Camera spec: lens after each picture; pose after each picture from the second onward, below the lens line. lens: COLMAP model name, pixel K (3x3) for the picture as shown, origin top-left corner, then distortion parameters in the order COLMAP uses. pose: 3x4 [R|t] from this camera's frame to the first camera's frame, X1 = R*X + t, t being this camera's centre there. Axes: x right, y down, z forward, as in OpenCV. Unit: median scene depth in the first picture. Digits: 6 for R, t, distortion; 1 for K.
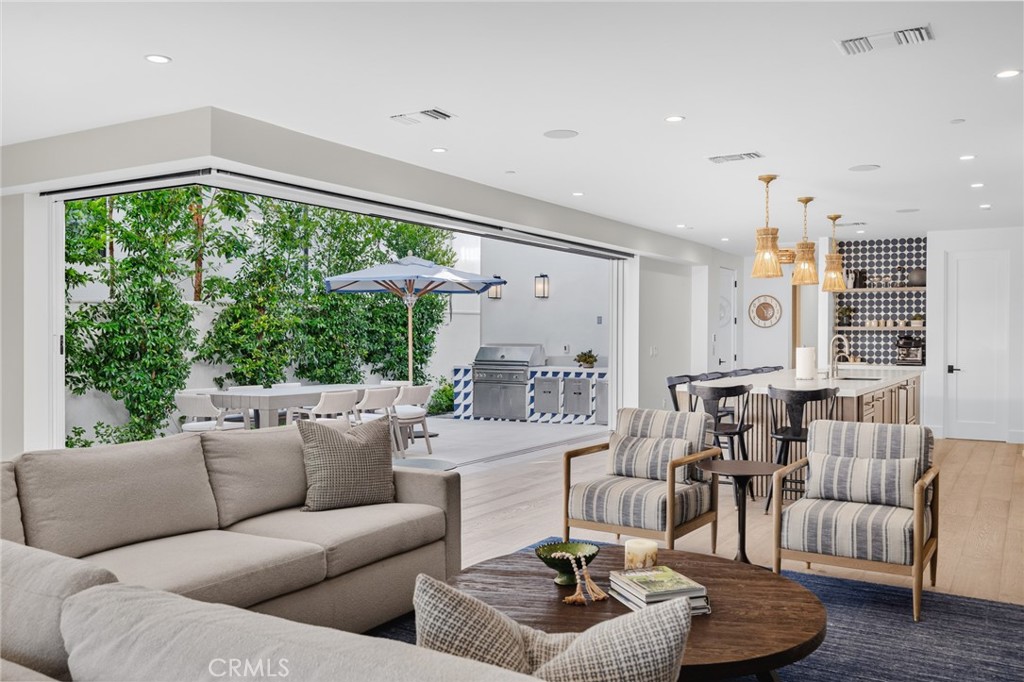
lens RADIAL K [[870.6, 0, 511.2], [0, 870.6, 339.3], [0, 0, 1]] dist [-0.008037, 0.005334]
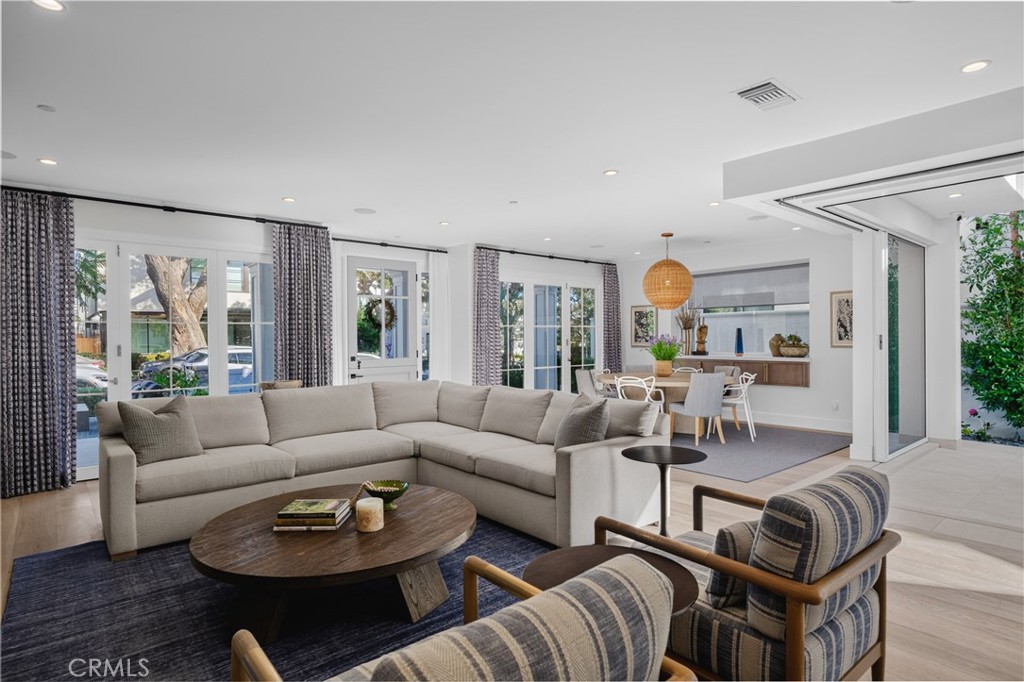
lens RADIAL K [[544.6, 0, 512.6], [0, 544.6, 342.1], [0, 0, 1]] dist [-0.001006, -0.000170]
pose [[-0.317016, 0.002688, -0.948416, 0.651981], [-0.001353, 0.999994, 0.003286, 0.001720], [0.948419, 0.002325, -0.317010, 1.135915]]
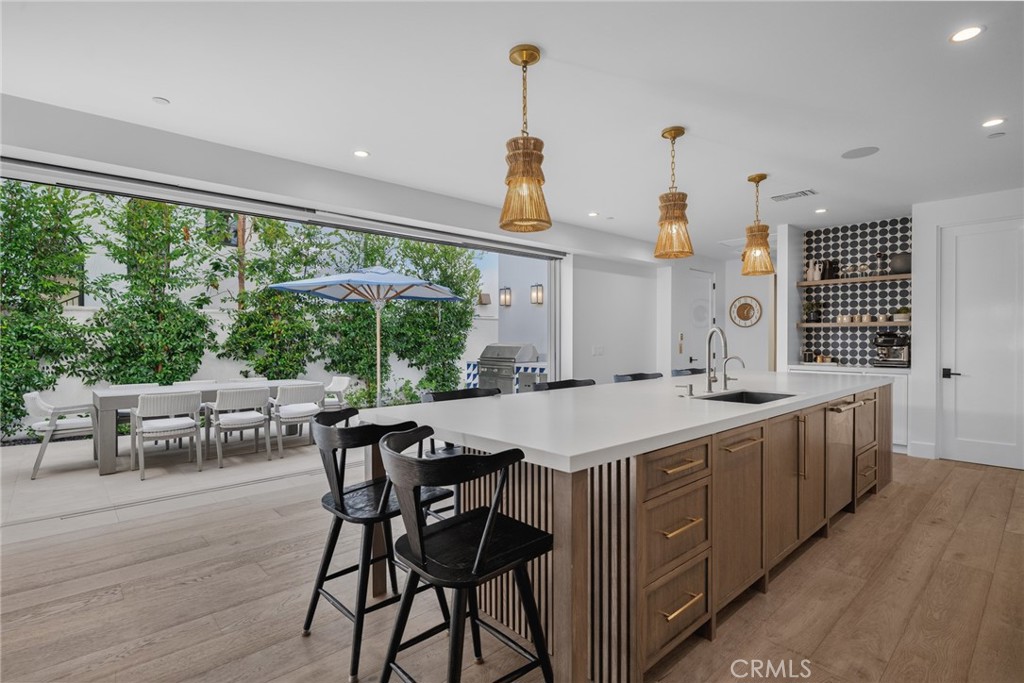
lens RADIAL K [[508.9, 0, 513.2], [0, 508.9, 341.5], [0, 0, 1]] dist [-0.001362, -0.000408]
pose [[0.962076, -0.003401, -0.272759, 0.230386], [0.003773, 0.999993, 0.000840, 0.003058], [0.272754, -0.001837, 0.962082, 0.406806]]
